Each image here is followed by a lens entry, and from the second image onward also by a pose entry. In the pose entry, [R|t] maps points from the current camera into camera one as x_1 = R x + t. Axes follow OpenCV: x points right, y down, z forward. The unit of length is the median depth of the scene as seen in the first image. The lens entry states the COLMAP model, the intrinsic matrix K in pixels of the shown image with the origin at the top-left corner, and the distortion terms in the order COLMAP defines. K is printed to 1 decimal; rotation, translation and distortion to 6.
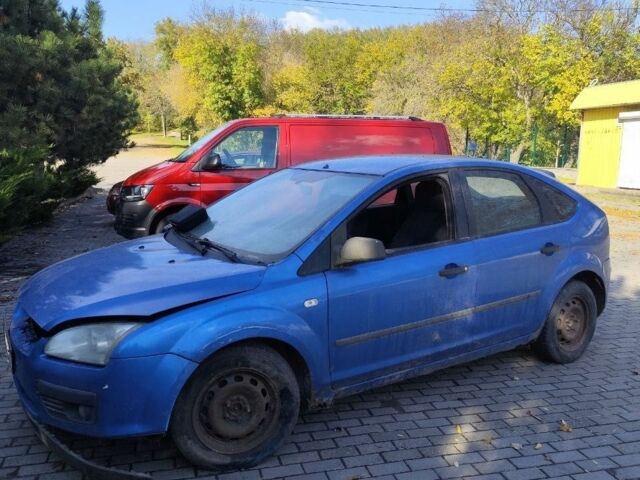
lens RADIAL K [[591.8, 0, 320.0], [0, 591.8, 240.0], [0, 0, 1]] dist [0.077656, -0.131646]
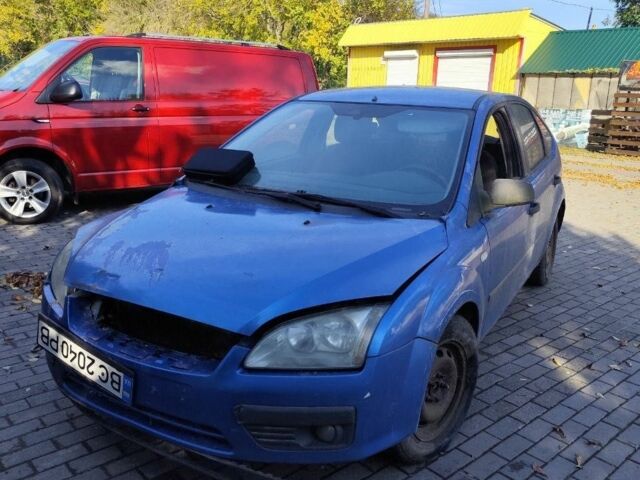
lens RADIAL K [[591.8, 0, 320.0], [0, 591.8, 240.0], [0, 0, 1]] dist [0.077656, -0.131646]
pose [[0.890399, -0.096282, 0.444880, -0.436269], [0.047867, 0.991759, 0.118837, -0.024918], [-0.452656, -0.084518, 0.887671, 0.224552]]
